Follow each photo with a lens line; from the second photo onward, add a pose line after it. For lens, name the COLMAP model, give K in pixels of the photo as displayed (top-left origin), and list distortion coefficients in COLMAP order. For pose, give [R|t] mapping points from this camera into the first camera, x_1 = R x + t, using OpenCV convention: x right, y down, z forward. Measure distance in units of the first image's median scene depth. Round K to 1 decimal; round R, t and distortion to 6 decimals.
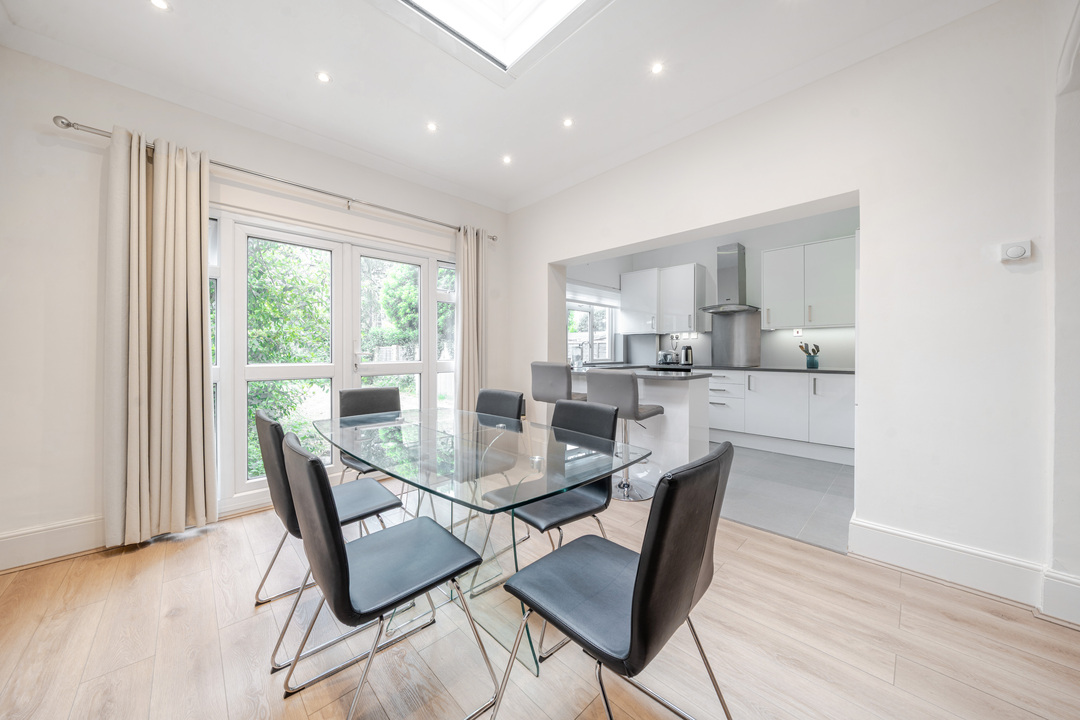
lens RADIAL K [[374.9, 0, 534.1], [0, 374.9, 357.1], [0, 0, 1]] dist [-0.005972, 0.000071]
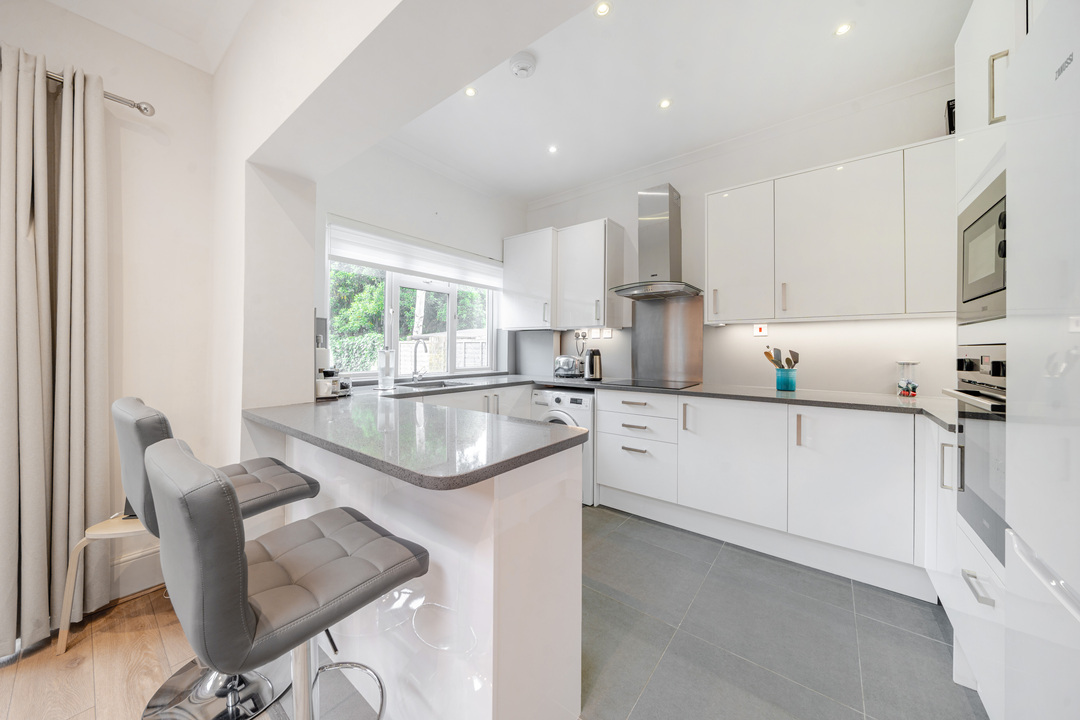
lens RADIAL K [[374.9, 0, 540.6], [0, 374.9, 349.5], [0, 0, 1]] dist [-0.005972, 0.000071]
pose [[0.990623, 0.006841, 0.136449, 0.237691], [-0.005269, 0.999916, -0.011882, -0.022207], [-0.136519, 0.011052, 0.990576, 0.395930]]
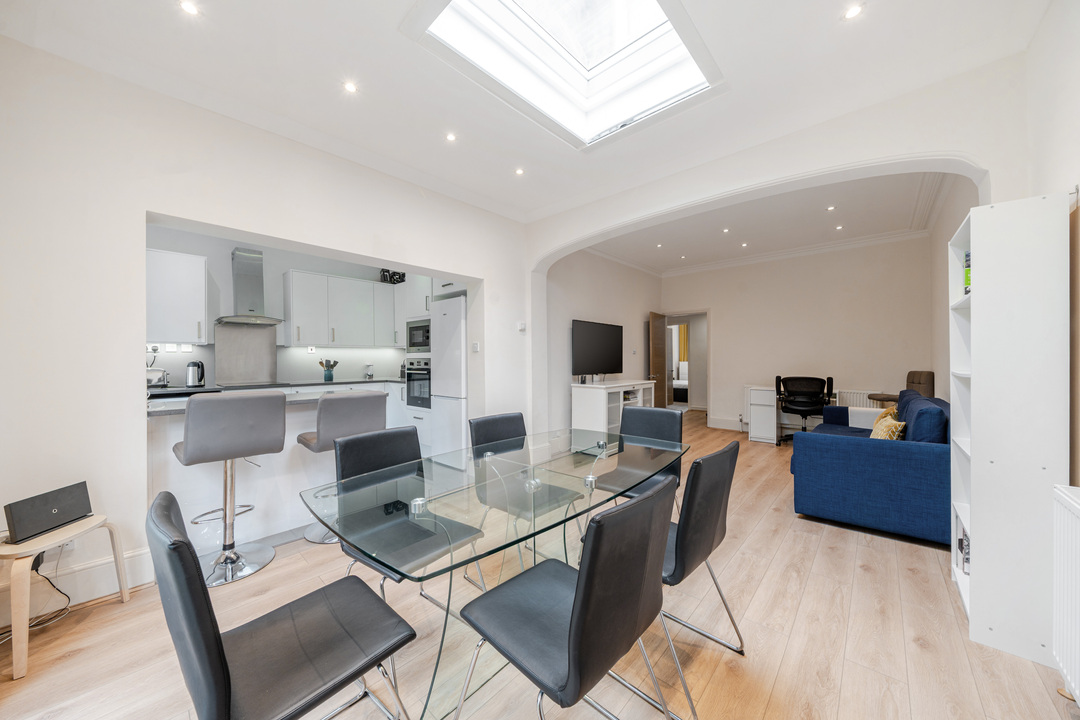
lens RADIAL K [[374.9, 0, 534.4], [0, 374.9, 358.5], [0, 0, 1]] dist [-0.005972, 0.000071]
pose [[-0.059724, 0.003547, 0.998209, -0.396706], [0.021891, 0.999758, -0.002242, -0.019881], [-0.997975, 0.021718, -0.059787, 0.357057]]
